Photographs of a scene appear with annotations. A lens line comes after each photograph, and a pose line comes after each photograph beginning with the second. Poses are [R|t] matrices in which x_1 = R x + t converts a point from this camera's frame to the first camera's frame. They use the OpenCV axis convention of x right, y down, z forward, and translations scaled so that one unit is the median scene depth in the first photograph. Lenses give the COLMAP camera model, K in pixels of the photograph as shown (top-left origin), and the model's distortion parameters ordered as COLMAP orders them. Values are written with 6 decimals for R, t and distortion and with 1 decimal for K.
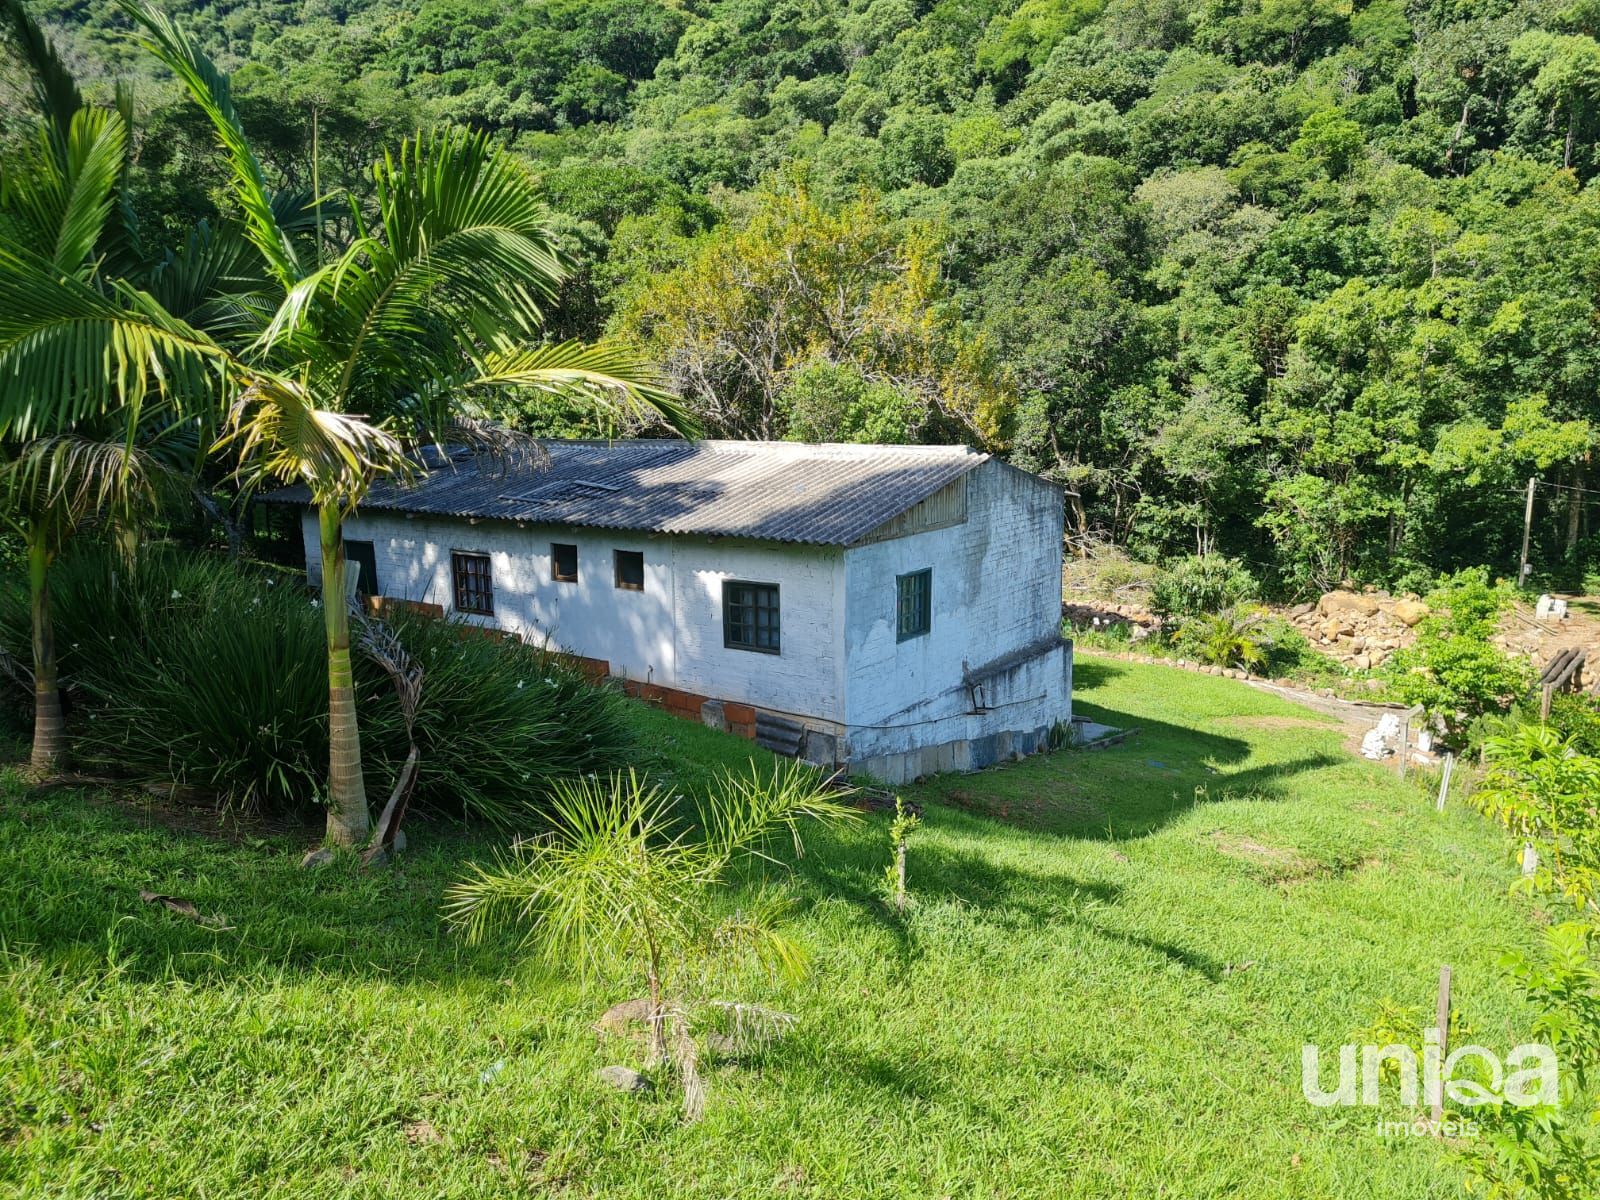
lens RADIAL K [[1229.8, 0, 800.0], [0, 1229.8, 600.0], [0, 0, 1]] dist [0.054157, 0.000166]
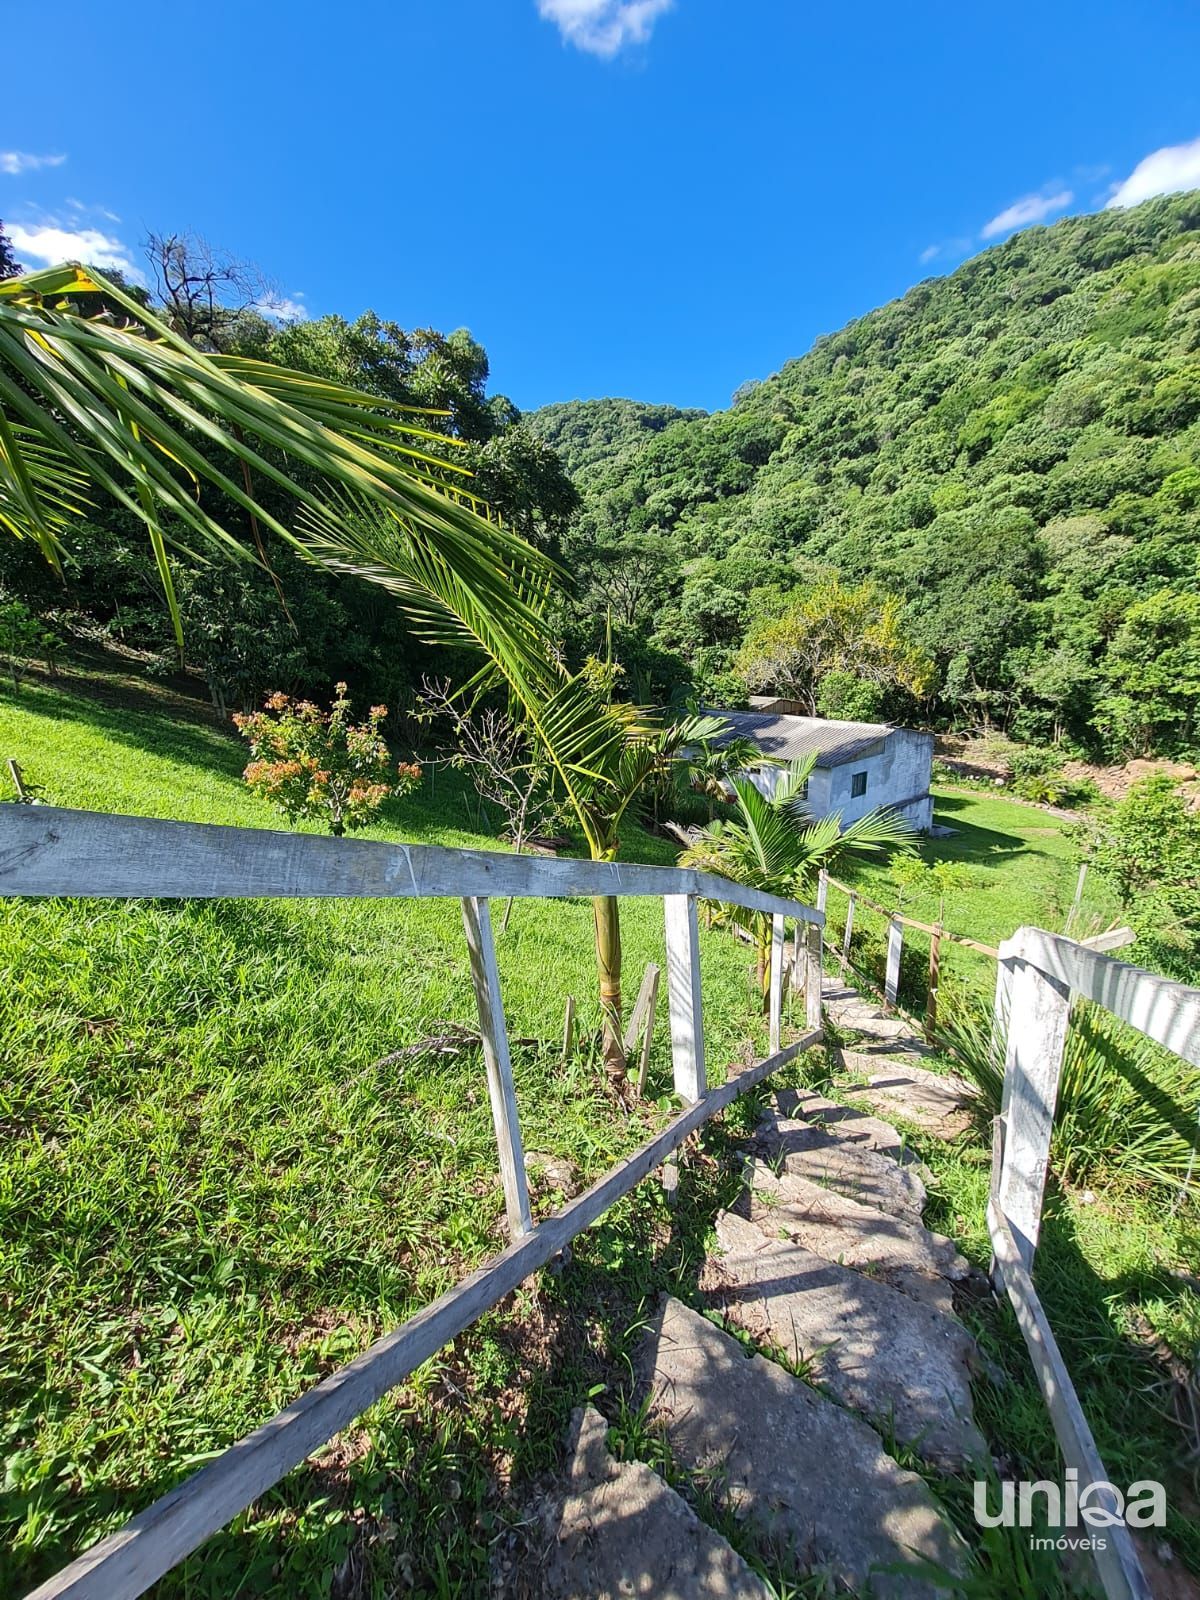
lens RADIAL K [[641.2, 0, 582.4], [0, 641.2, 795.5], [0, 0, 1]] dist [-0.000737, -0.000268]
pose [[0.929893, 0.057560, -0.363300, 0.009469], [-0.021173, 0.994419, 0.103358, -0.027476], [0.367221, -0.088420, 0.925921, -0.149869]]
